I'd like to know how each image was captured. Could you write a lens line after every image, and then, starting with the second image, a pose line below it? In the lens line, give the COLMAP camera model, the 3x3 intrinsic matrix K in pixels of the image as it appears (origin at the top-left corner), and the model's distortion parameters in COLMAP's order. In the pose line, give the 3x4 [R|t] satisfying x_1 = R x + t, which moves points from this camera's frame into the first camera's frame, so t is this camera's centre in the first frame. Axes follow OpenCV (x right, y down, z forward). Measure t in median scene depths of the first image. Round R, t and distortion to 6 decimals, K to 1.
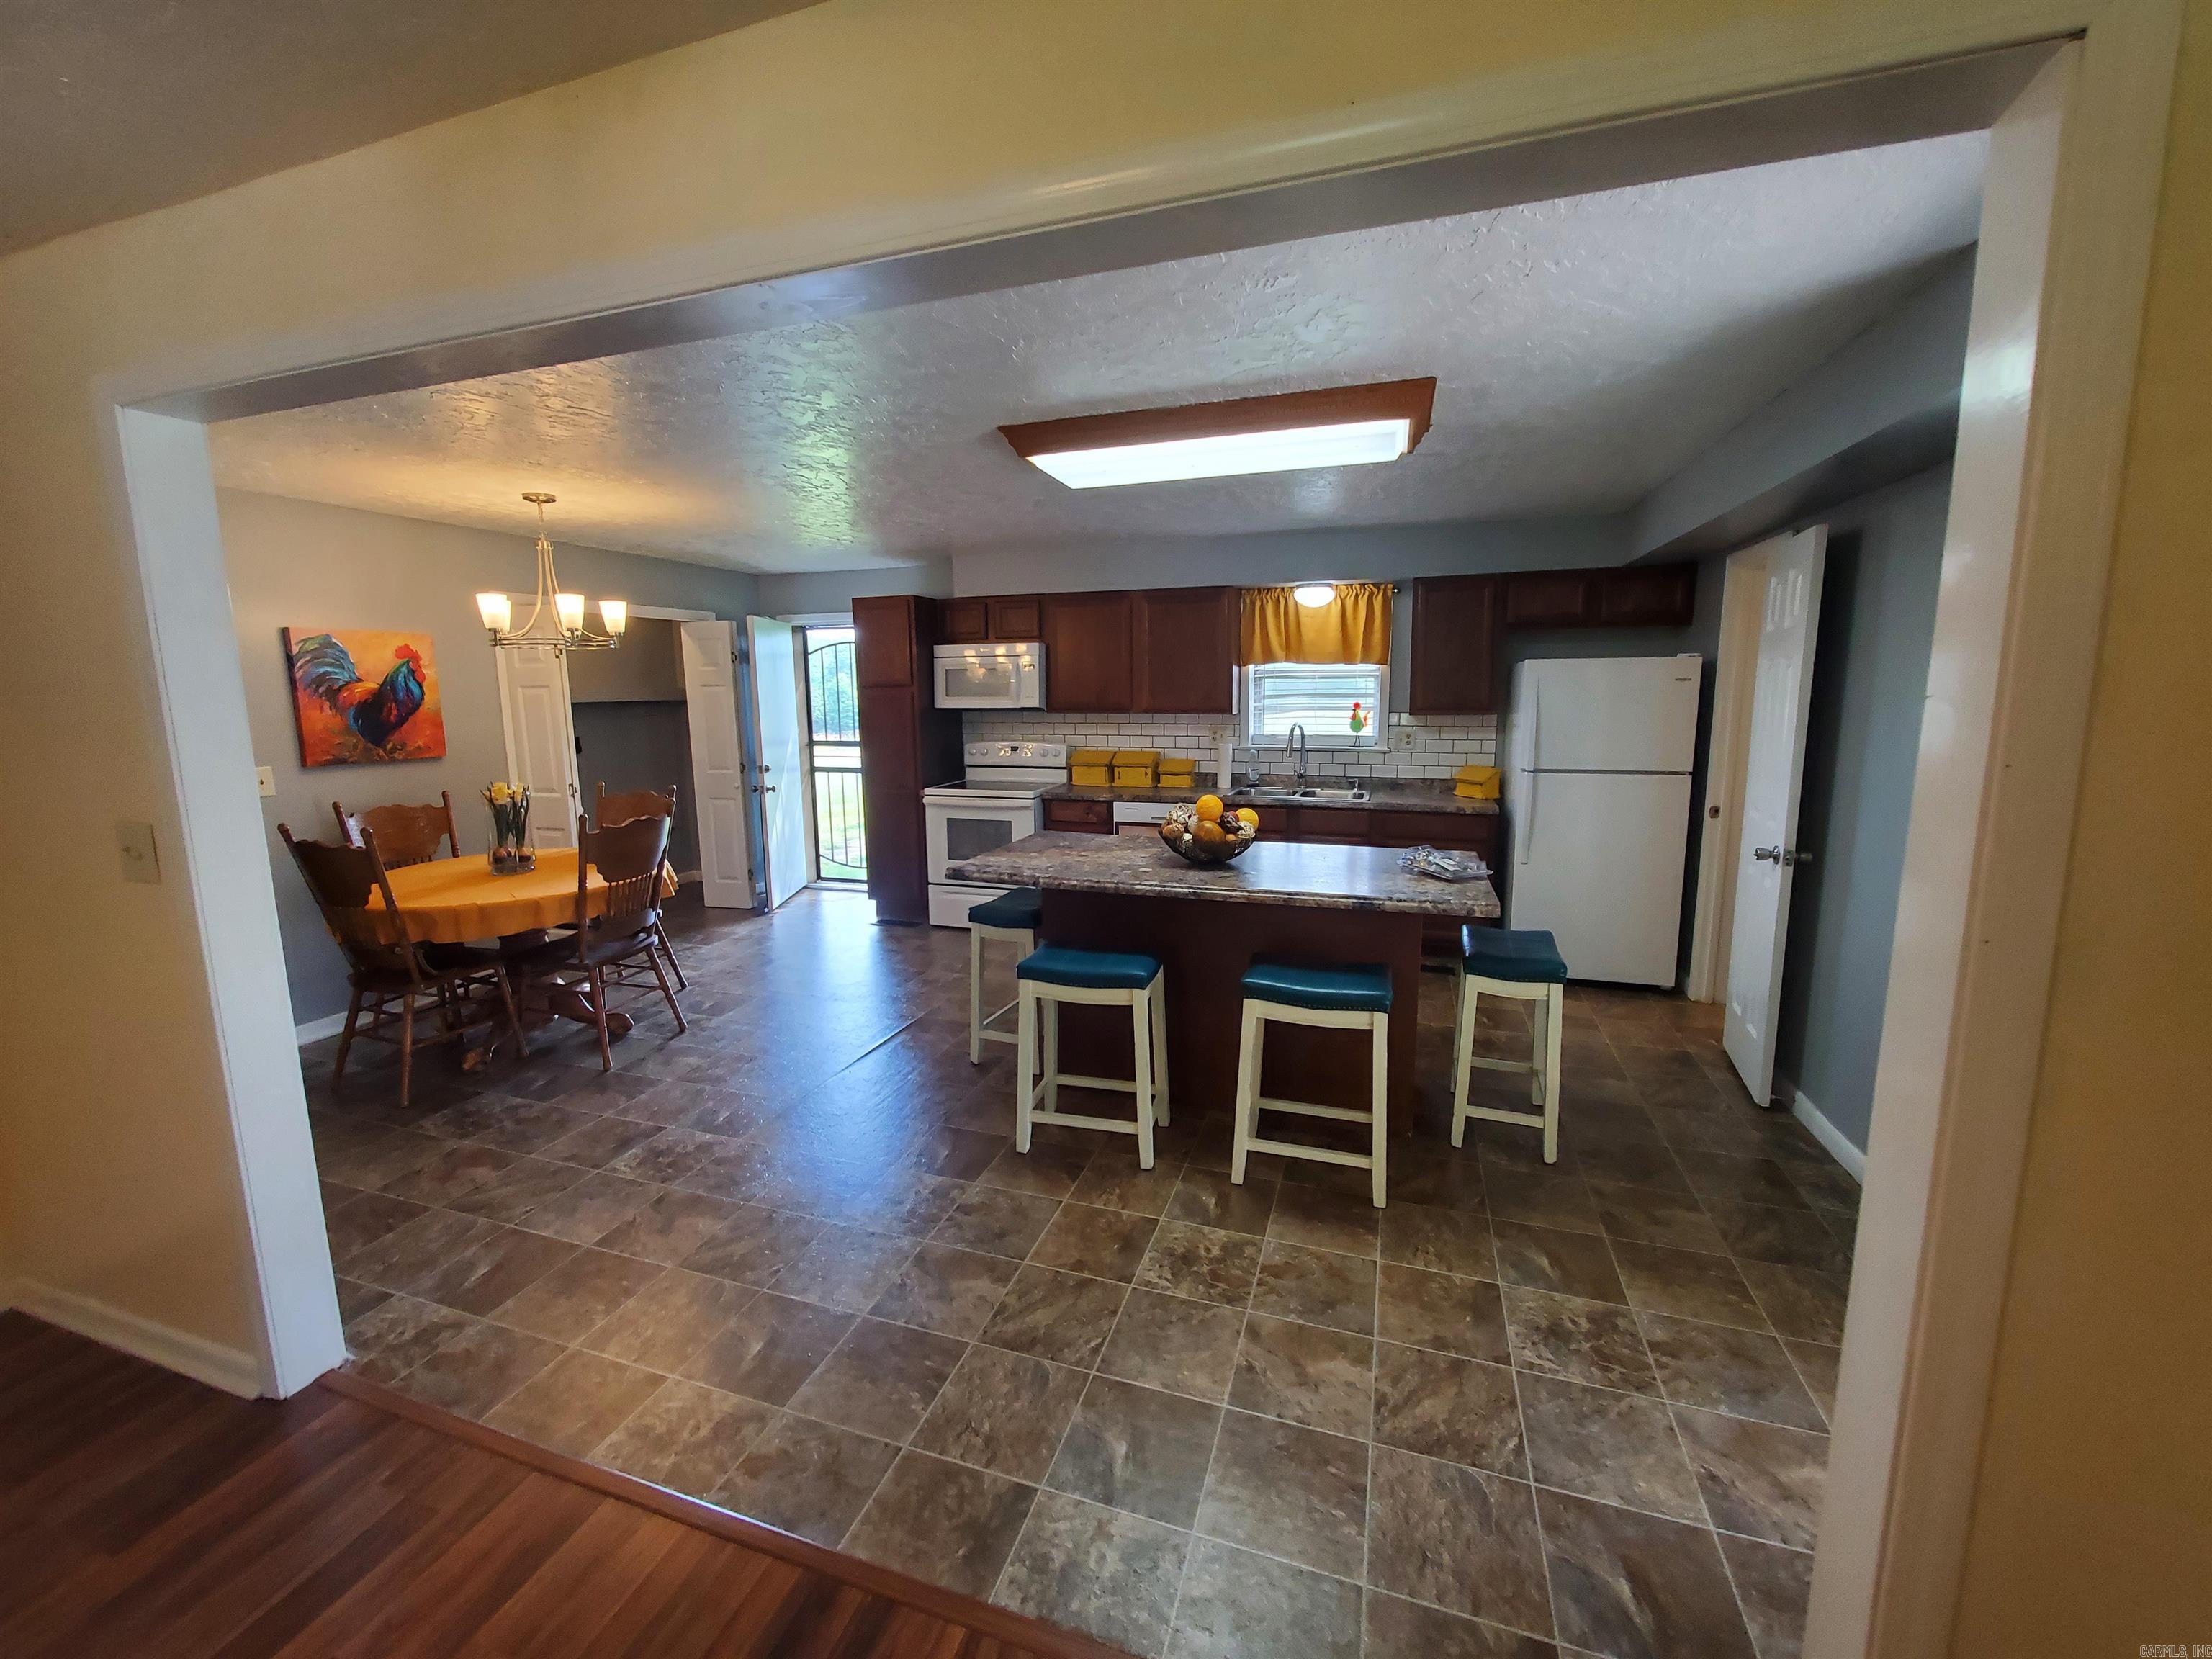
lens RADIAL K [[872.7, 0, 1106.0], [0, 872.7, 819.2], [0, 0, 1]] dist [-0.001503, -0.000956]
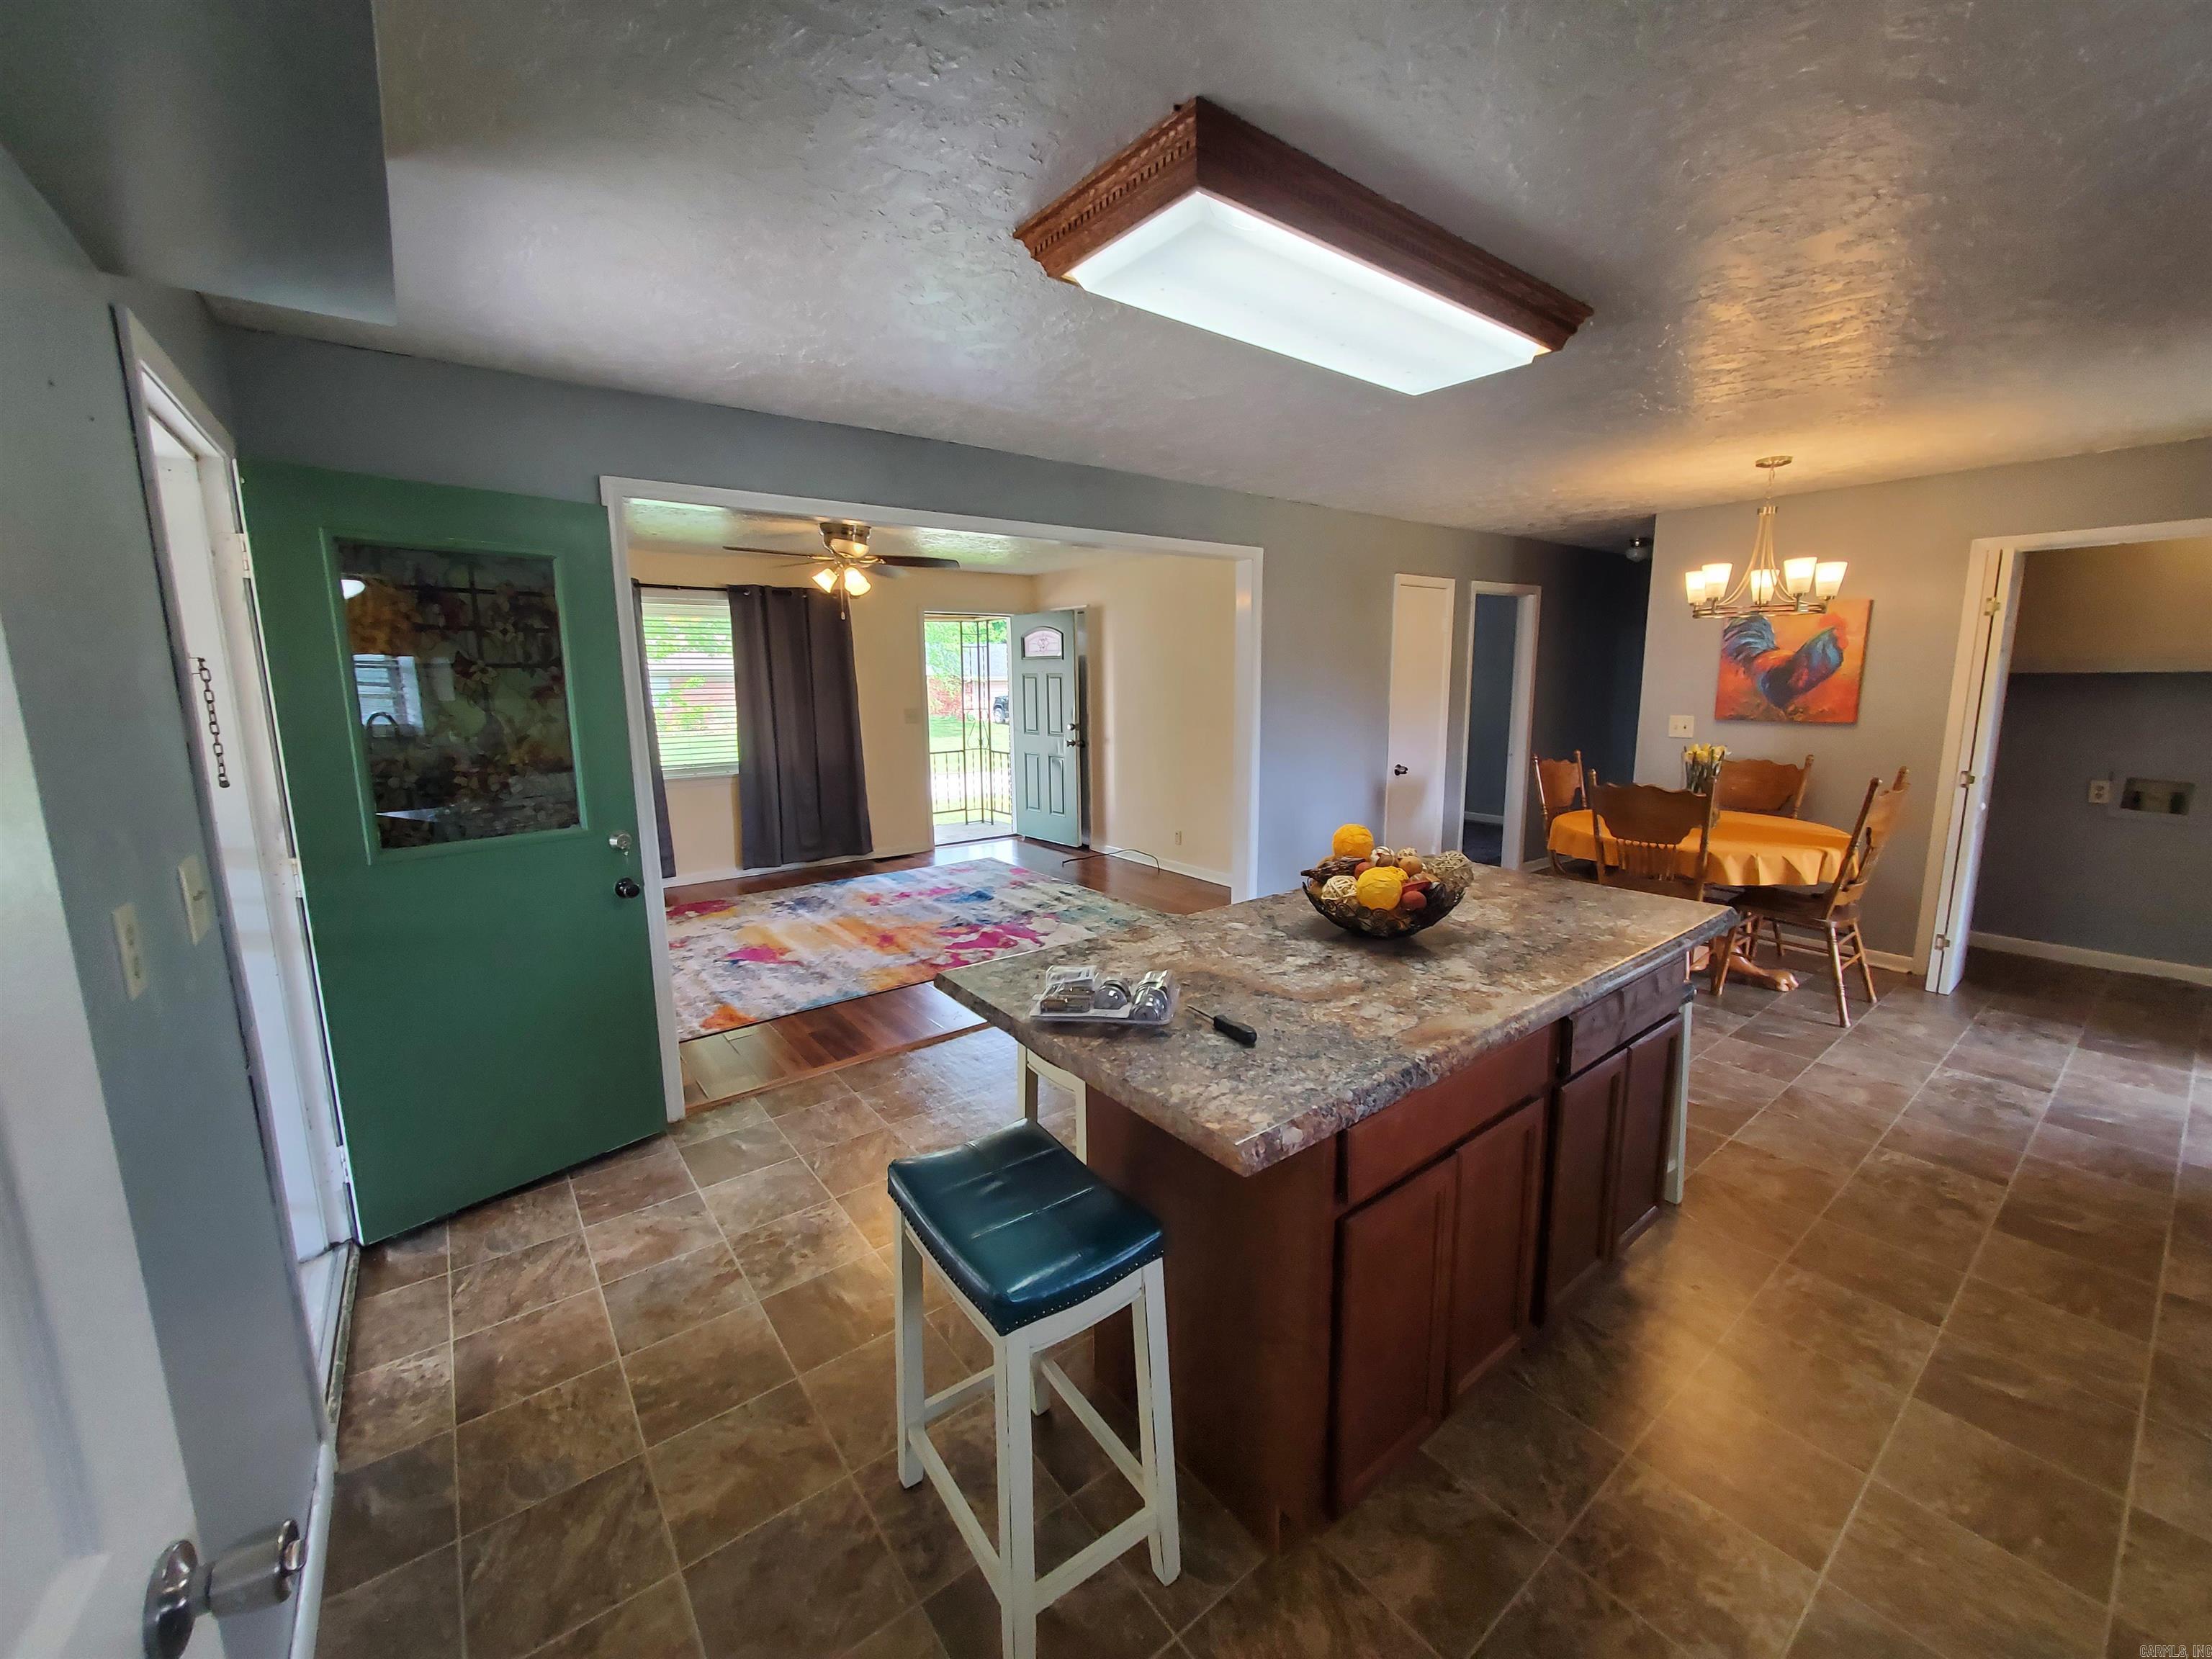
lens RADIAL K [[872.7, 0, 1107.5], [0, 872.7, 816.7], [0, 0, 1]] dist [-0.001503, -0.000956]
pose [[-0.558452, 0.150447, -0.815780, 0.499757], [-0.109070, 0.961562, 0.251998, -0.117337], [0.822335, 0.229706, -0.520577, 0.775123]]
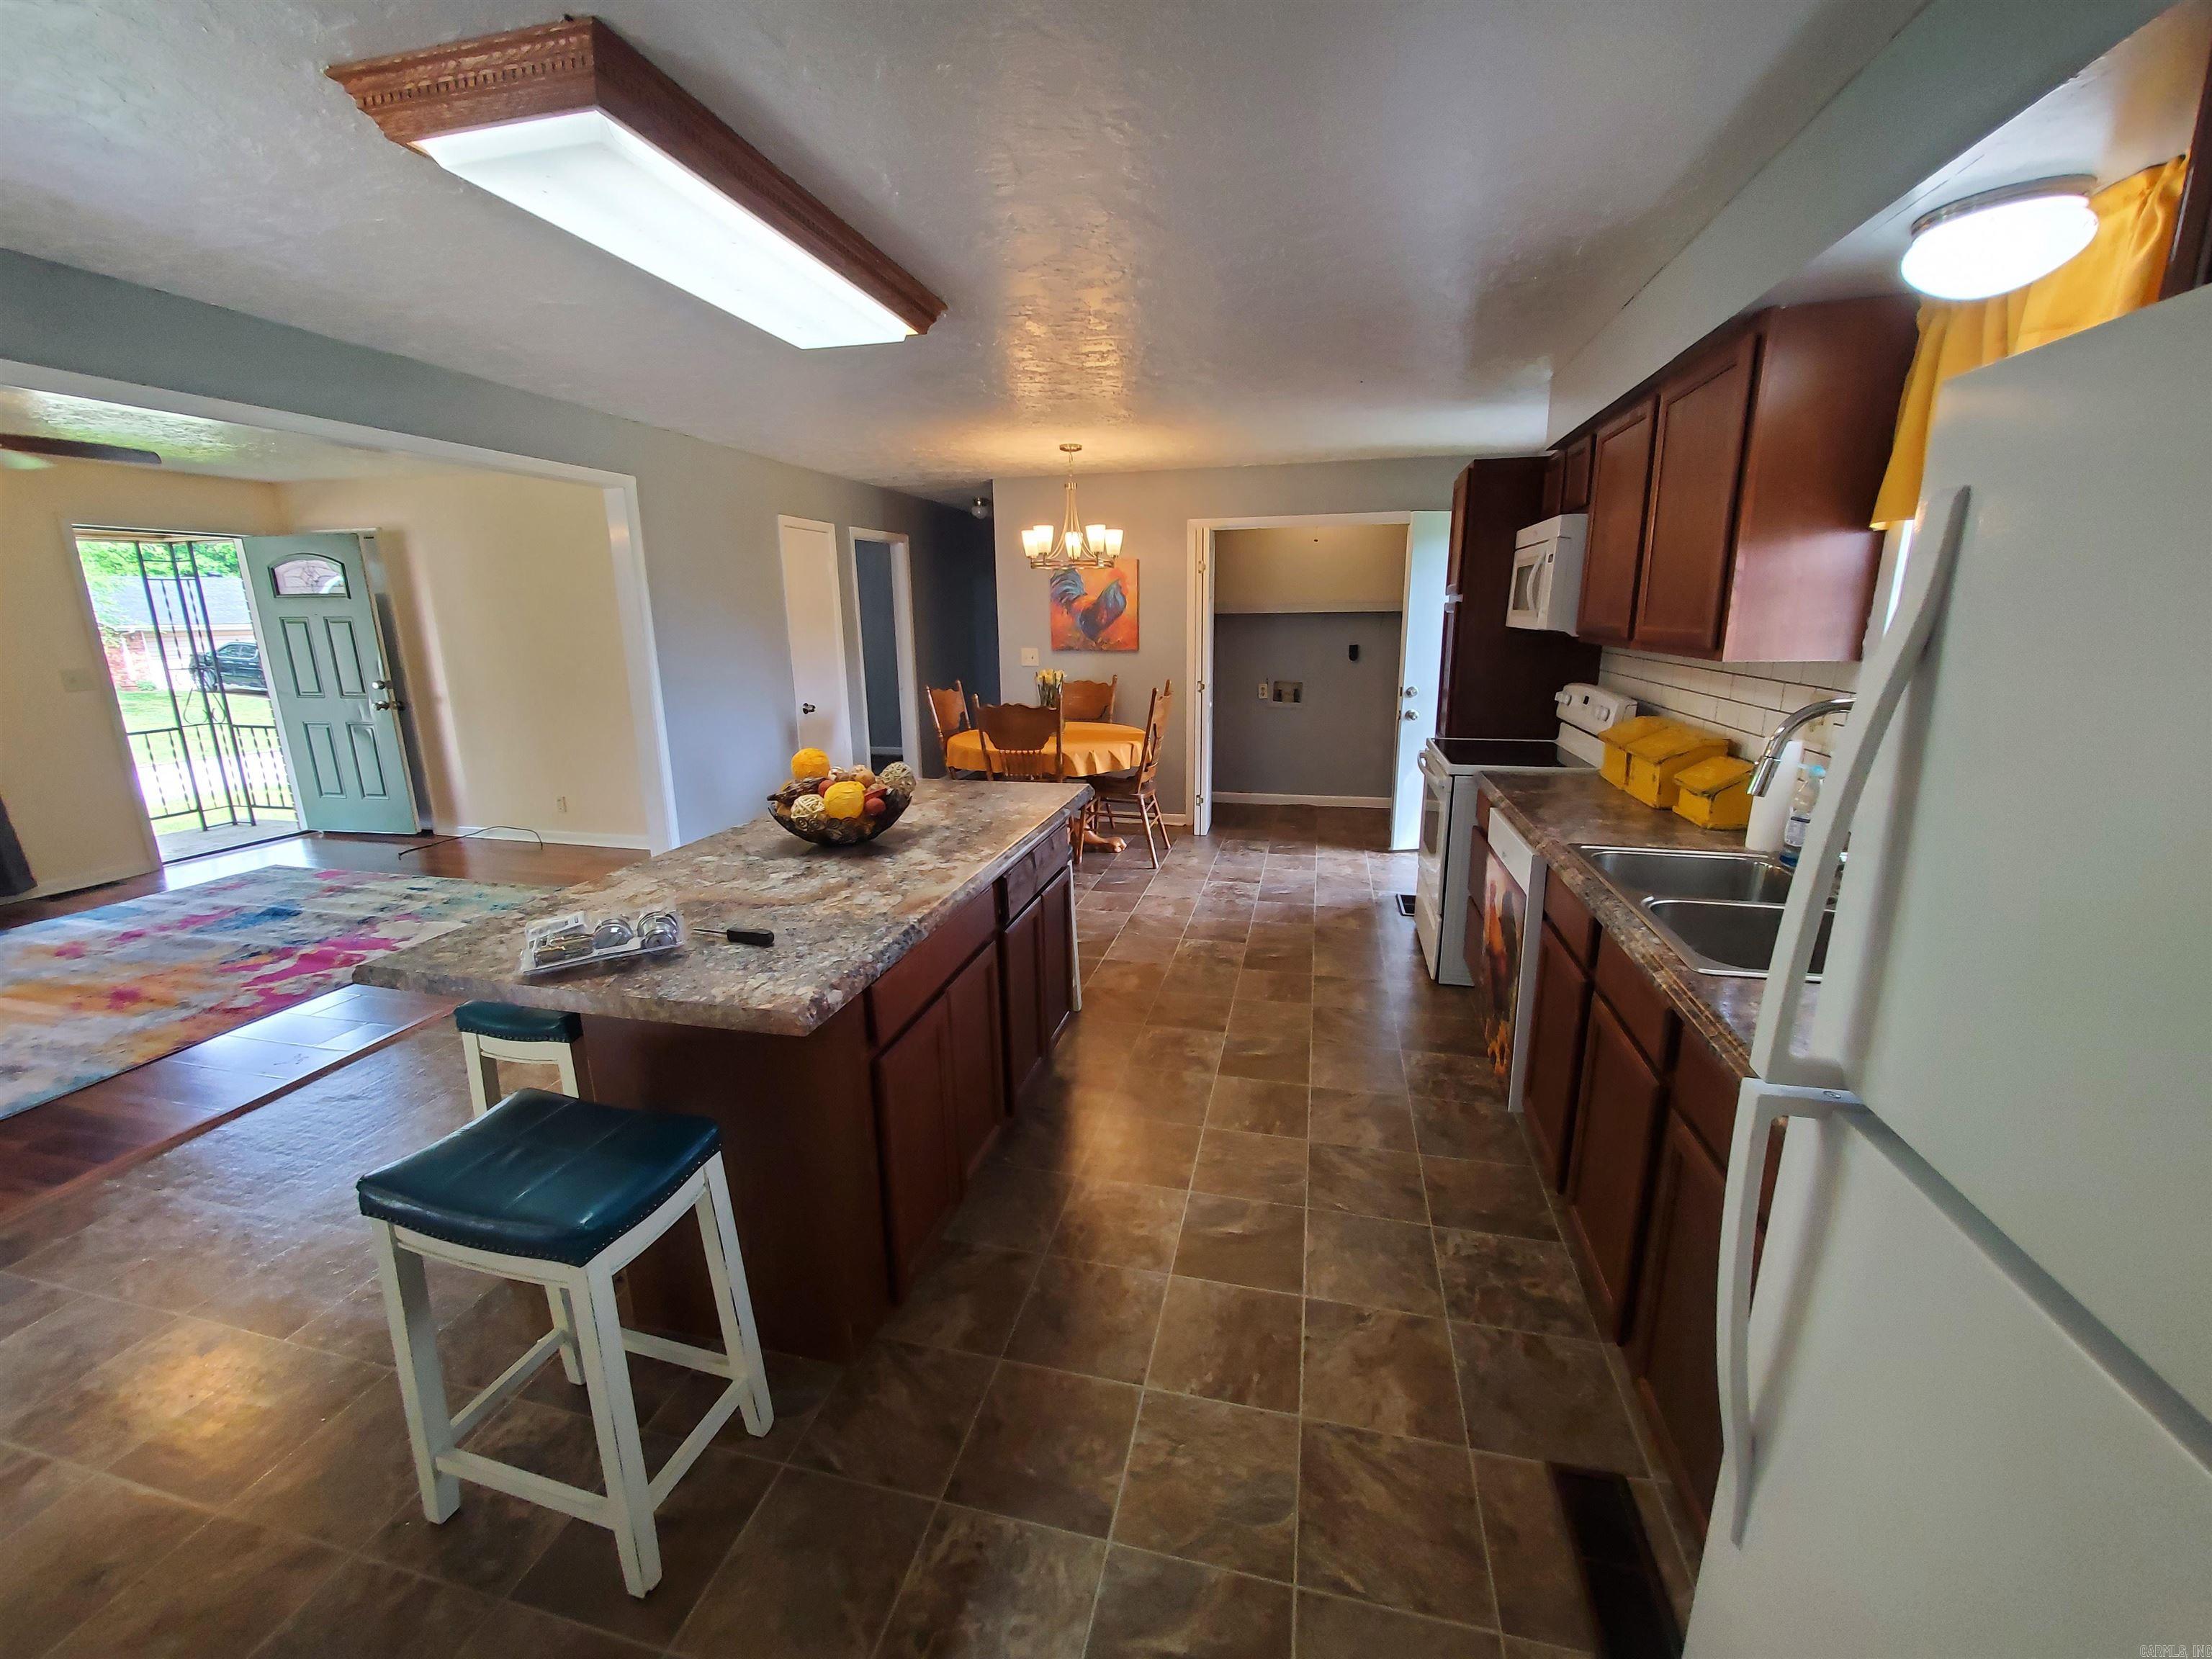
lens RADIAL K [[872.7, 0, 1105.5], [0, 872.7, 806.9], [0, 0, 1]] dist [-0.001503, -0.000956]
pose [[0.085743, 0.227324, -0.970037, 0.560963], [-0.140913, 0.966603, 0.214063, -0.111290], [0.986302, 0.118336, 0.114912, 0.759042]]
